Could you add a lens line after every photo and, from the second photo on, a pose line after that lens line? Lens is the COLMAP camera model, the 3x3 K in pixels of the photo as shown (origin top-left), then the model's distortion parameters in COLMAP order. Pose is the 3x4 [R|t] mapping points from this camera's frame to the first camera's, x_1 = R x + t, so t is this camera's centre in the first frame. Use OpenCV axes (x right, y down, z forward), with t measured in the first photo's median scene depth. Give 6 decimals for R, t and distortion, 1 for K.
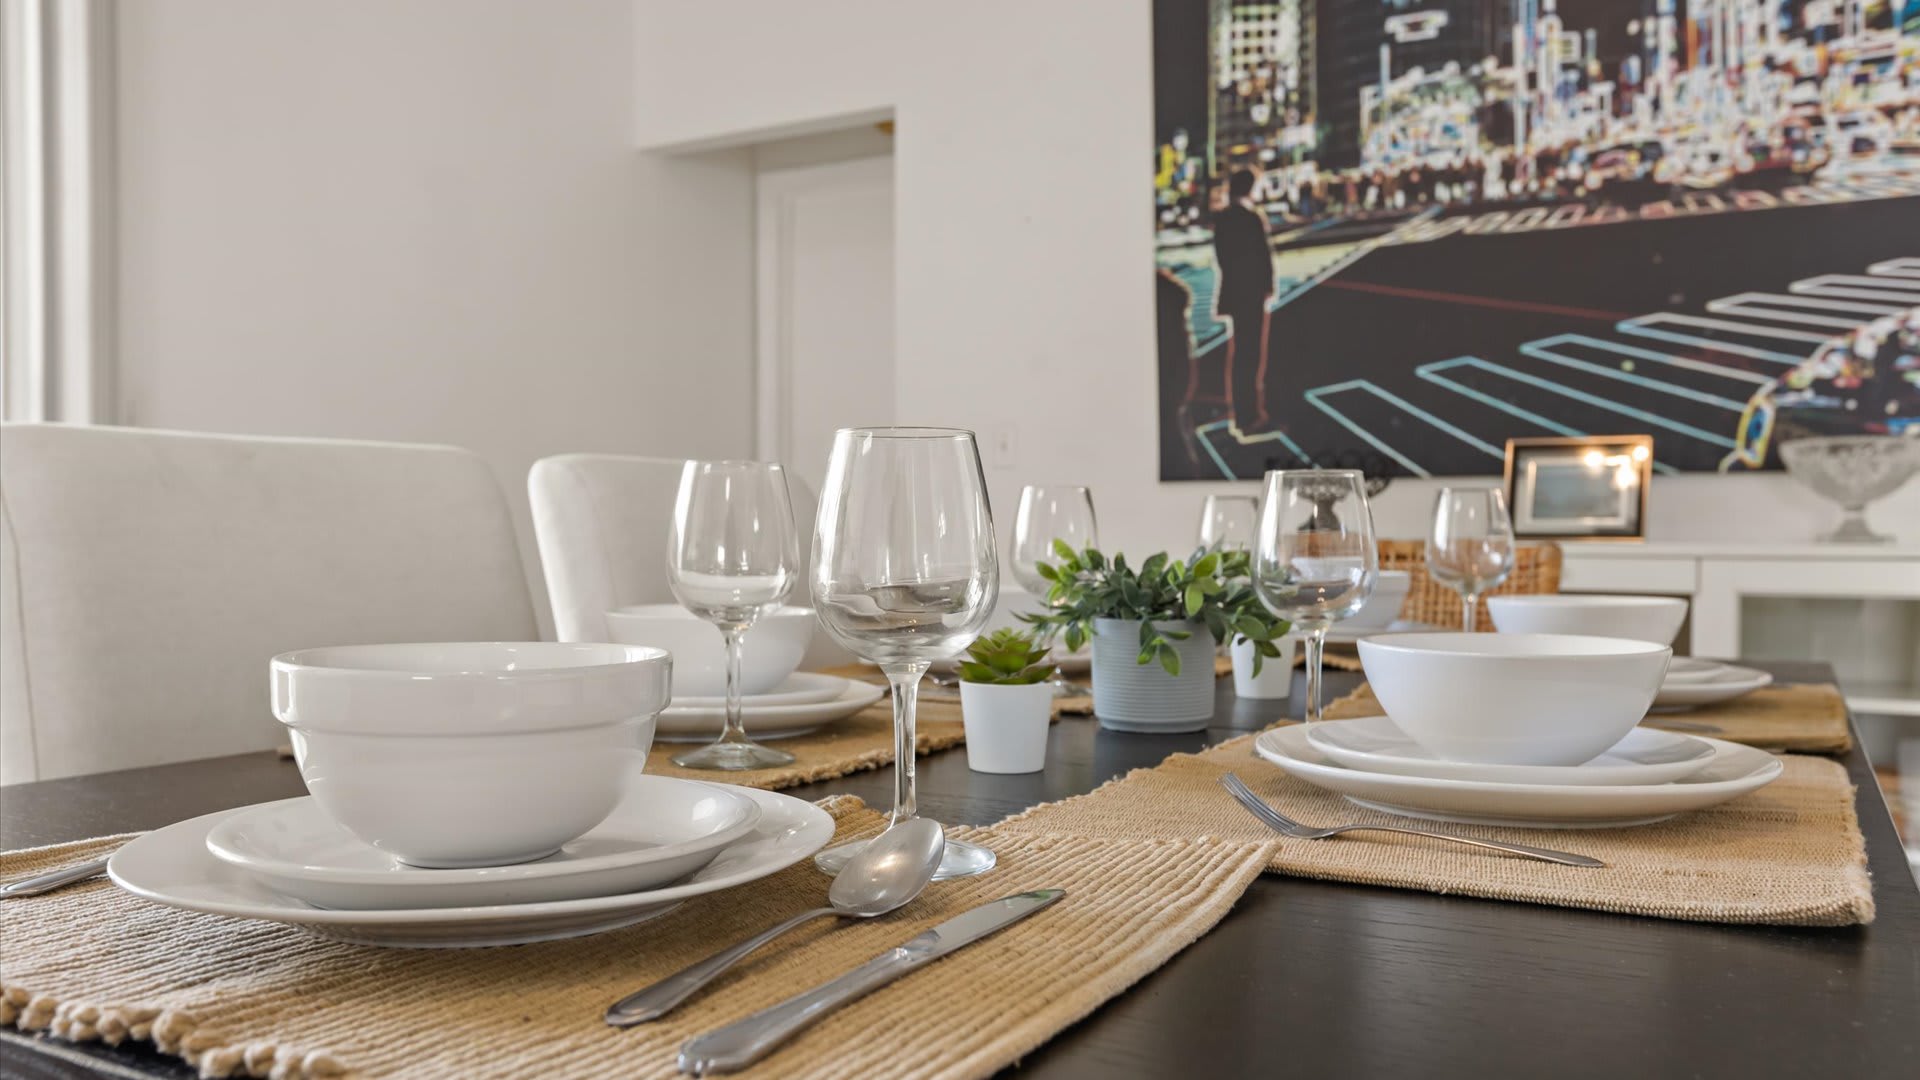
lens RADIAL K [[1440.4, 0, 959.9], [0, 1440.4, 547.1], [0, 0, 1]] dist [0.039999, -0.039030]
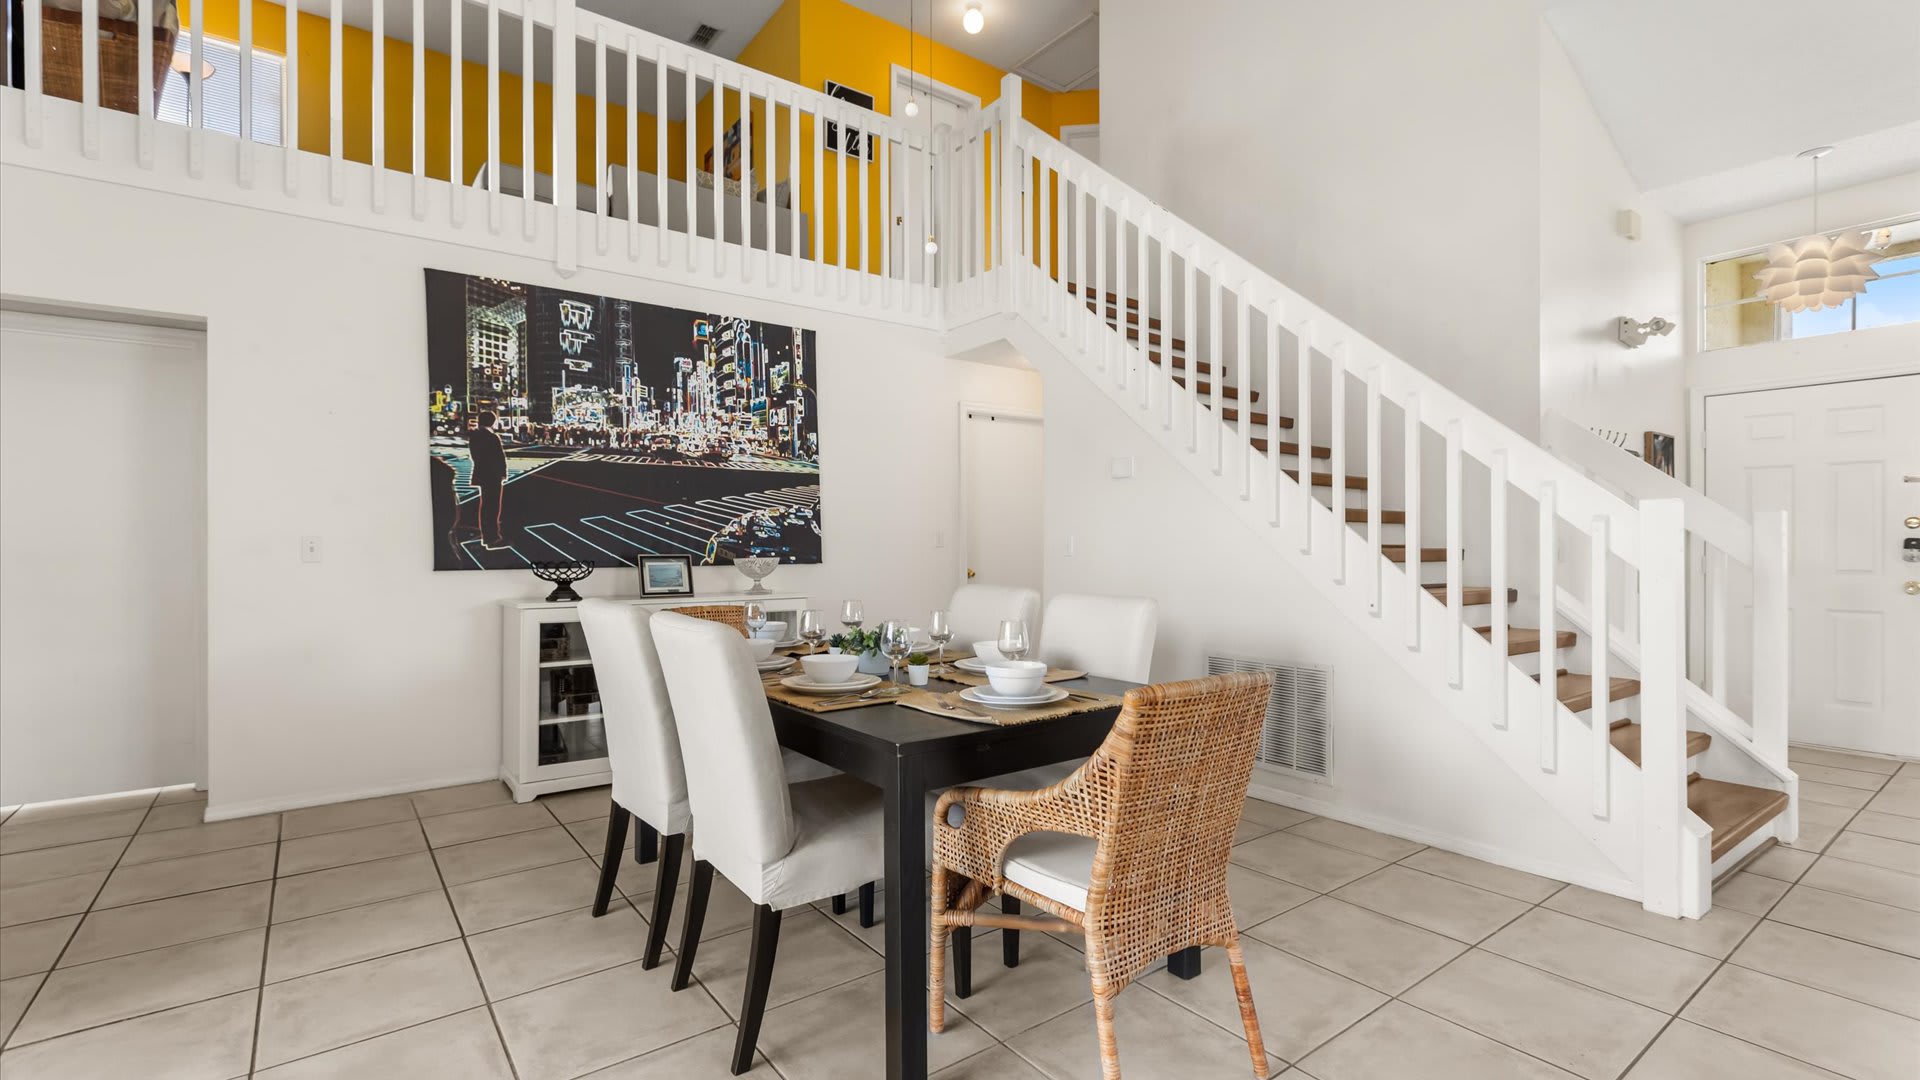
lens RADIAL K [[843.0, 0, 969.7], [0, 843.0, 537.6], [0, 0, 1]] dist [0.011728, 0.000081]
pose [[0.421632, 0.003057, 0.906762, -0.632436], [0.012181, 0.999885, -0.009035, -0.078915], [-0.906685, 0.014854, 0.421546, -0.090164]]
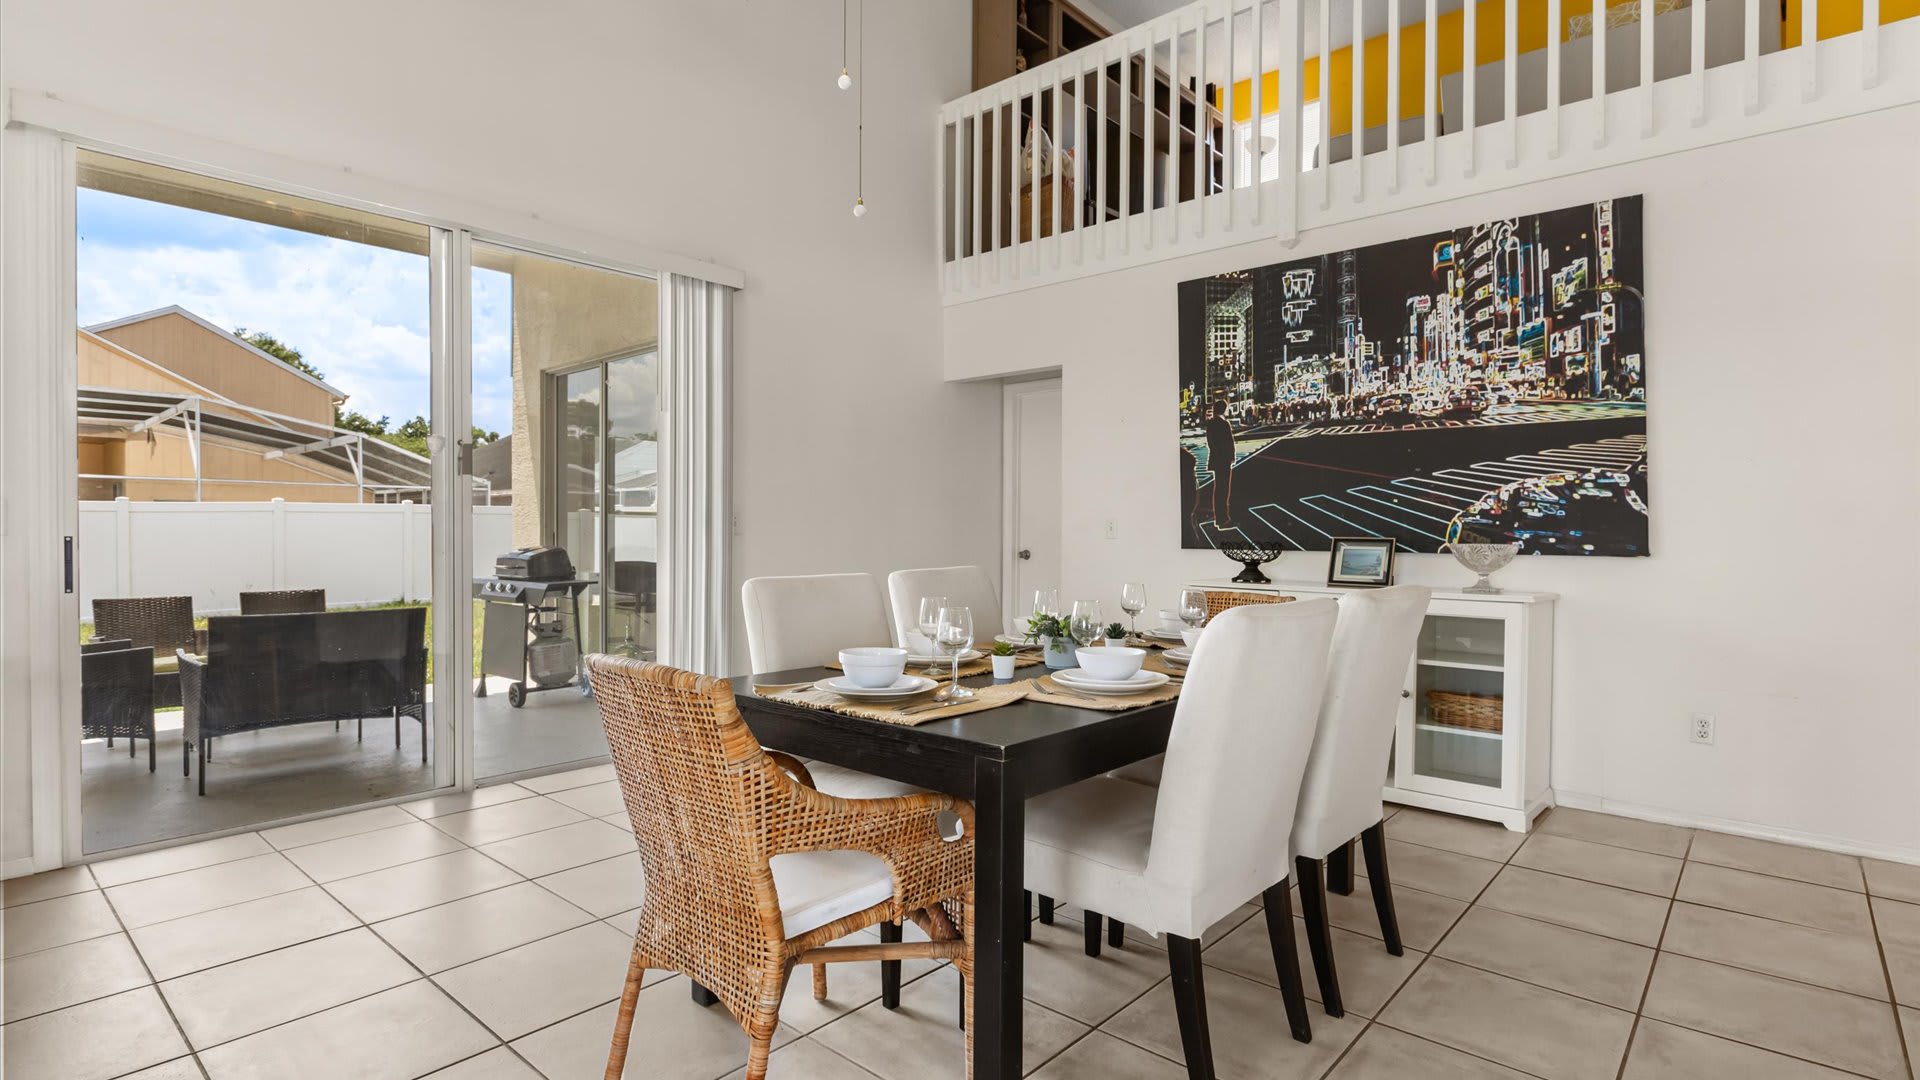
lens RADIAL K [[923.0, 0, 963.3], [0, 923.0, 539.7], [0, 0, 1]] dist [-0.003933, 0.000472]
pose [[0.975294, 0.005763, -0.220835, 0.141779], [-0.005581, 0.999983, 0.001449, -0.065549], [0.220840, -0.000181, 0.975310, -0.431213]]
